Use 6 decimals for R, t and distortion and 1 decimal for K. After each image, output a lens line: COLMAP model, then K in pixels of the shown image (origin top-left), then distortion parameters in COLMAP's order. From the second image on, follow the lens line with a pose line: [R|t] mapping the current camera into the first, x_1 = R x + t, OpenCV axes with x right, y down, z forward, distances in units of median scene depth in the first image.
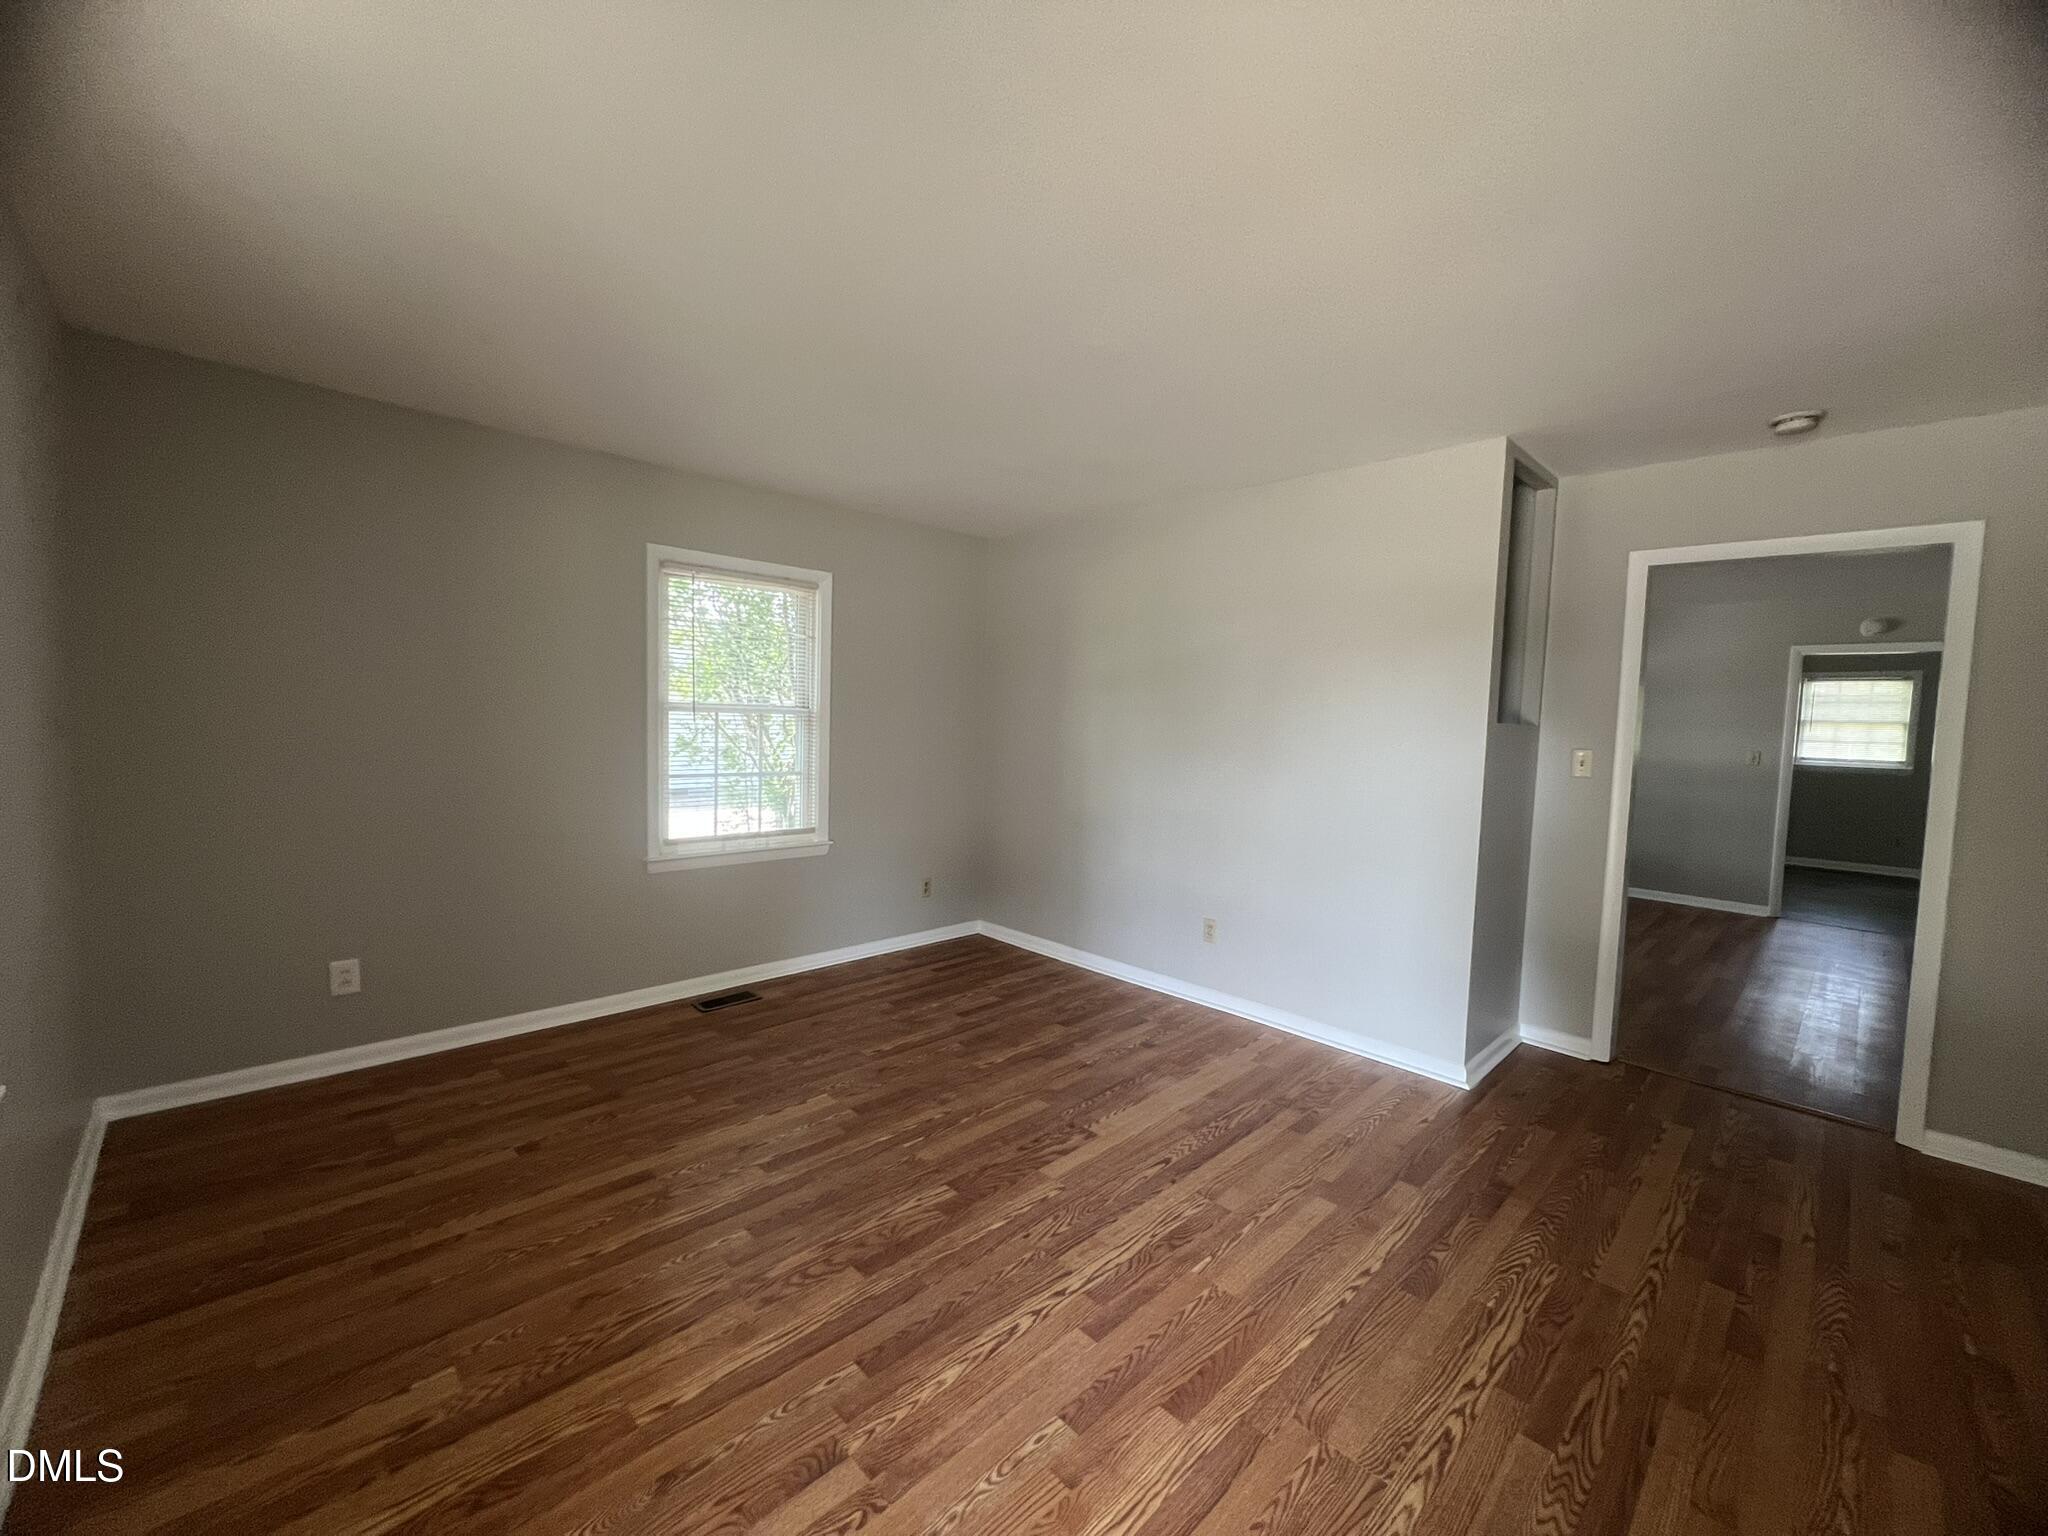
lens RADIAL K [[821.4, 0, 1030.7], [0, 821.4, 770.4], [0, 0, 1]] dist [-0.002099, 0.000352]
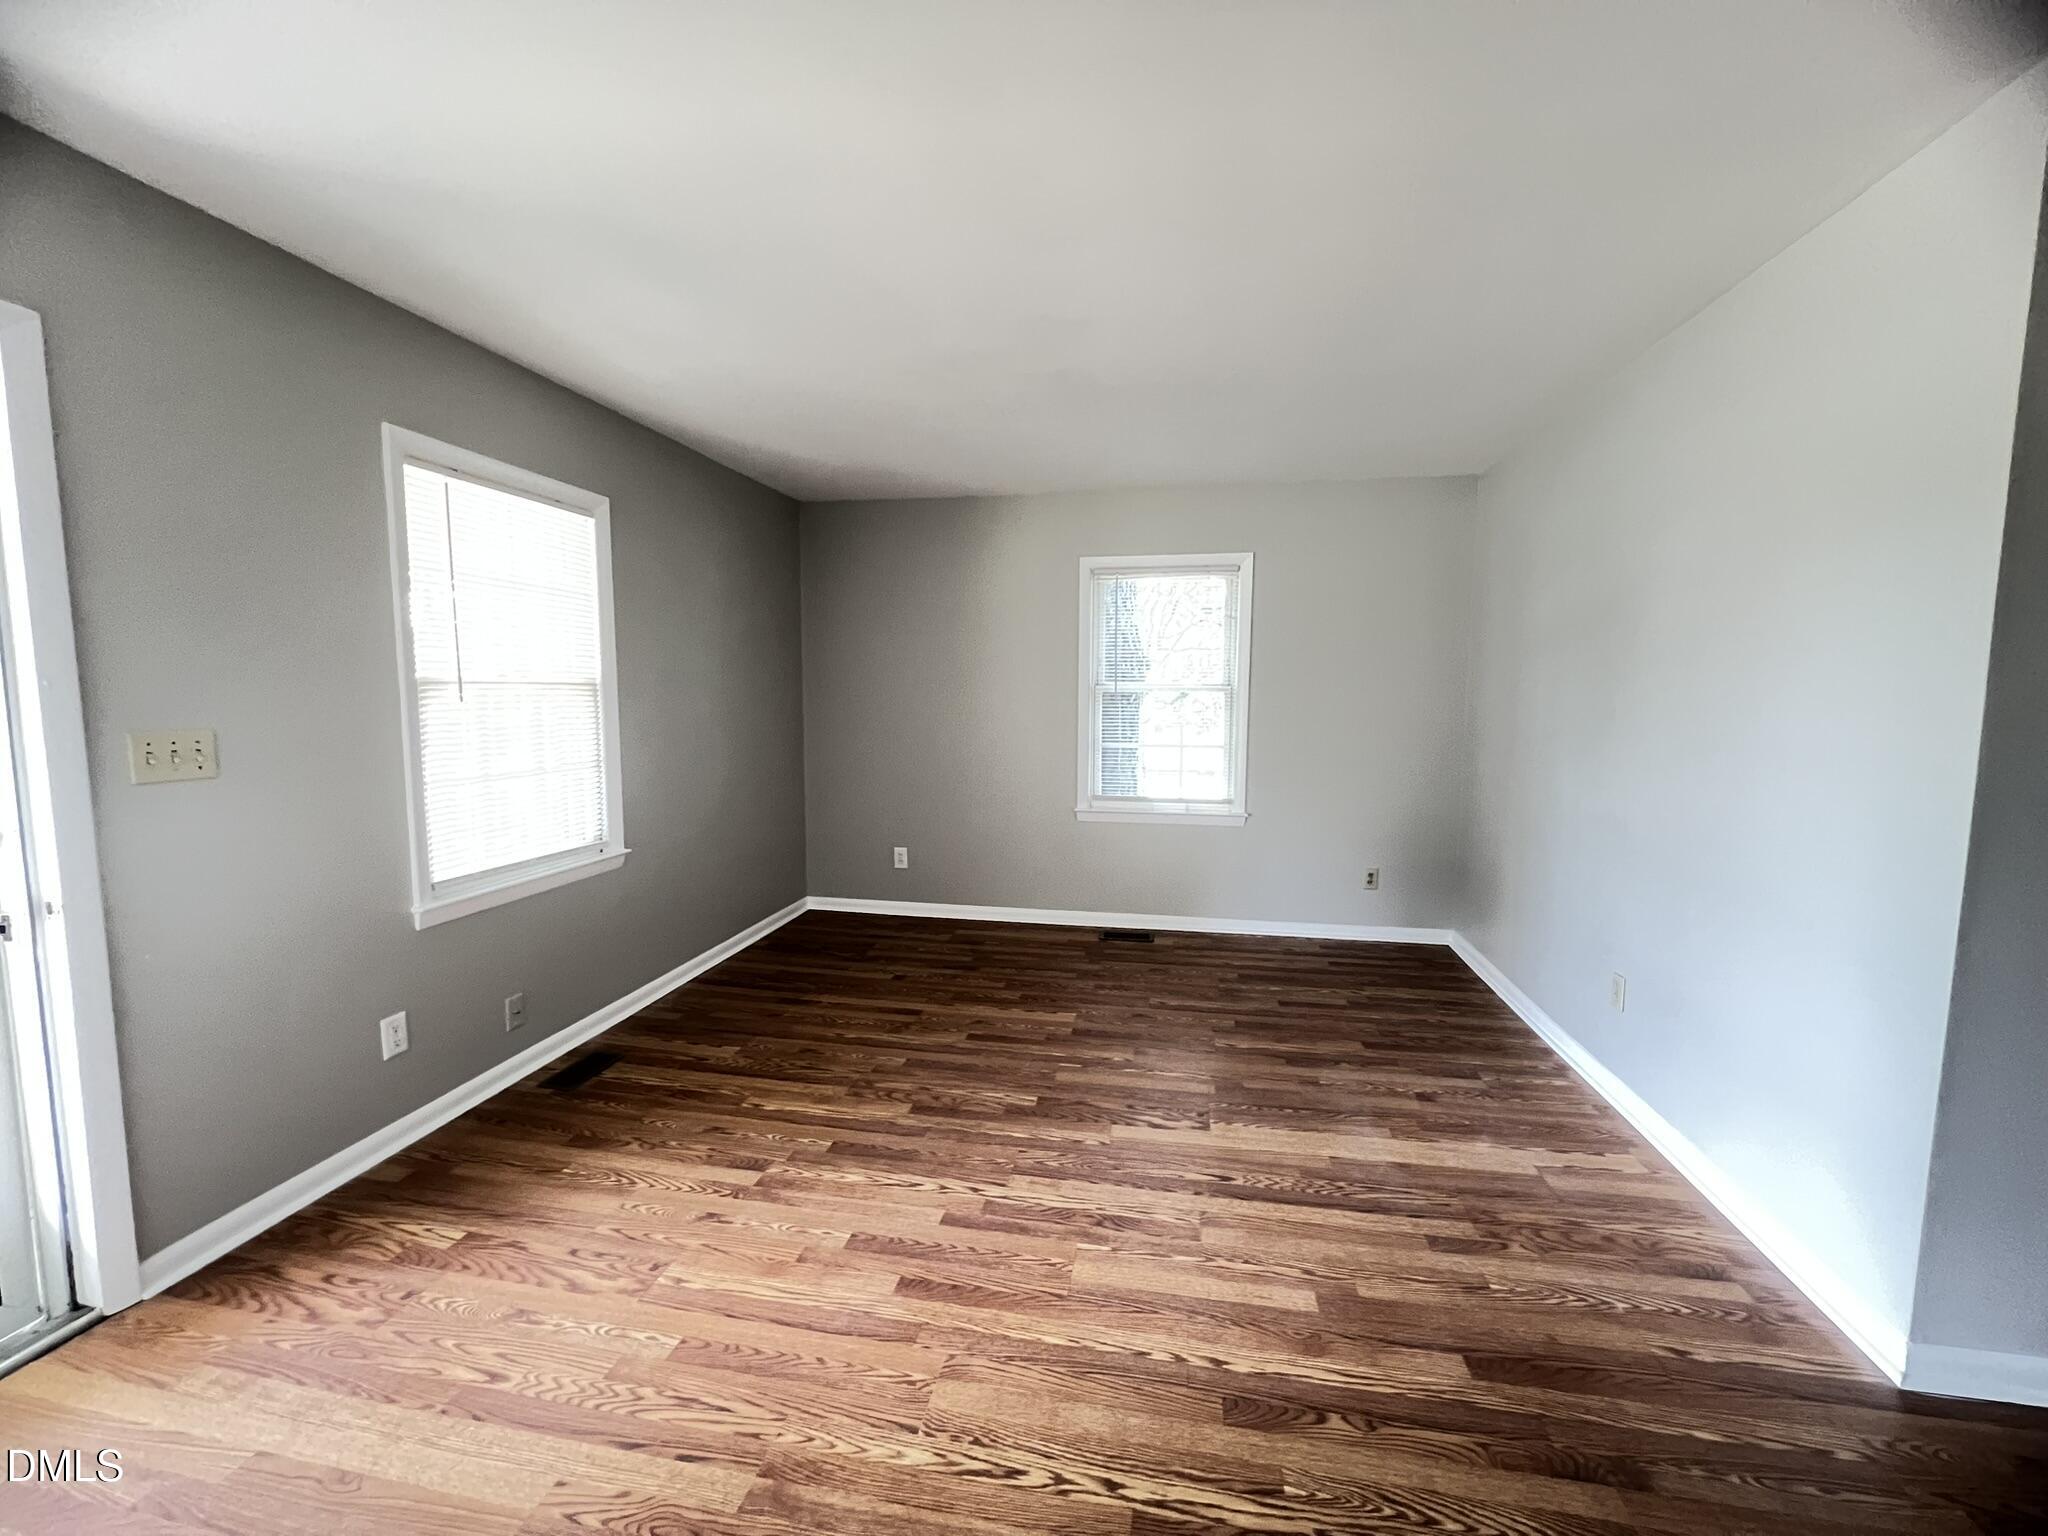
lens RADIAL K [[821.4, 0, 1016.3], [0, 821.4, 762.0], [0, 0, 1]] dist [-0.002099, 0.000352]
pose [[0.567772, 0.044894, -0.821961, 0.727337], [-0.039121, 0.998855, 0.027532, 0.006642], [0.822255, 0.016525, 0.568879, 0.287387]]
